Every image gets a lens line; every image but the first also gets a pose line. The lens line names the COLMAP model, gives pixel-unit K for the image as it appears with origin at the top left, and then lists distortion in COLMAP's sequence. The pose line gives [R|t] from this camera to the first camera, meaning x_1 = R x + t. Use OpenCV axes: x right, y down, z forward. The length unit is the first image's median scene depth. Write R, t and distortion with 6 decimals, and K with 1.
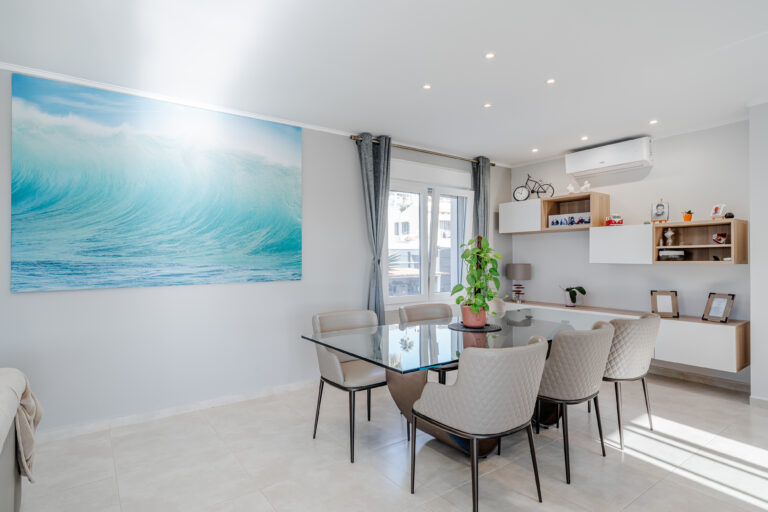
lens RADIAL K [[419.1, 0, 385.2], [0, 419.1, 255.0], [0, 0, 1]] dist [0.001539, -0.000005]
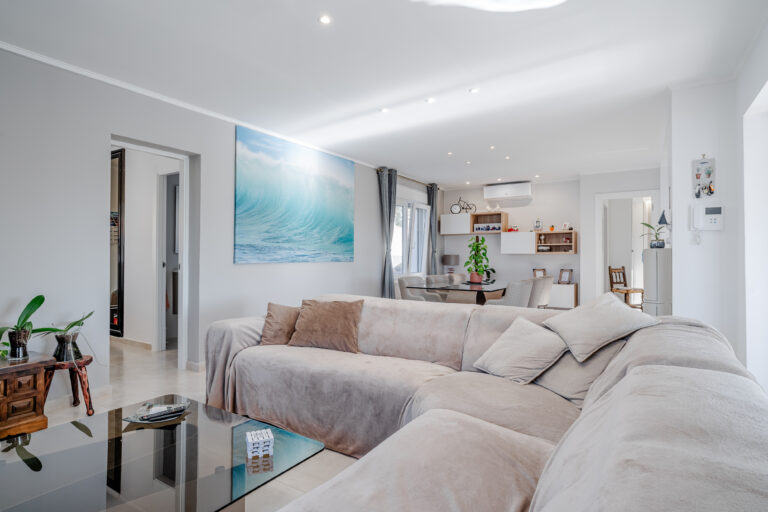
lens RADIAL K [[419.1, 0, 385.3], [0, 419.1, 255.5], [0, 0, 1]] dist [0.001539, -0.000005]
pose [[0.930952, 0.009401, 0.365021, -0.655614], [-0.010278, 0.999947, 0.000460, 0.036322], [-0.364998, -0.004180, 0.930999, -0.471779]]
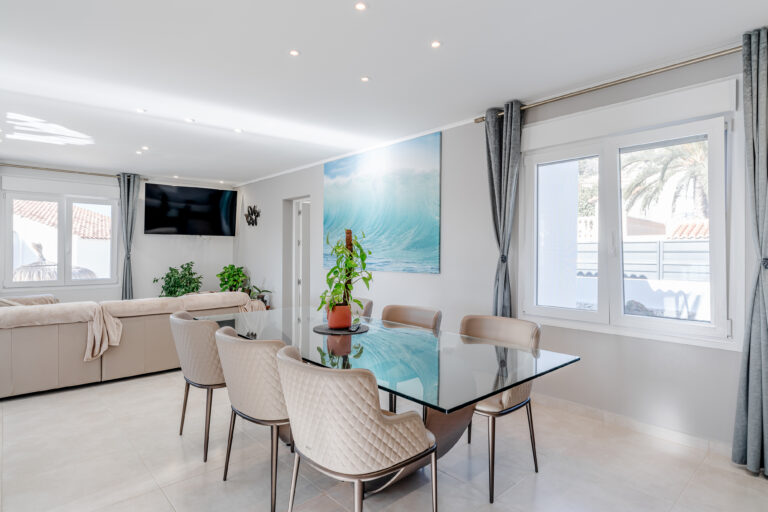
lens RADIAL K [[419.1, 0, 387.0], [0, 419.1, 252.3], [0, 0, 1]] dist [0.001539, -0.000005]
pose [[0.111805, 0.005261, -0.993716, 0.858303], [-0.001919, 0.999985, 0.005078, -0.000883], [0.993728, 0.001340, 0.111814, 0.753565]]
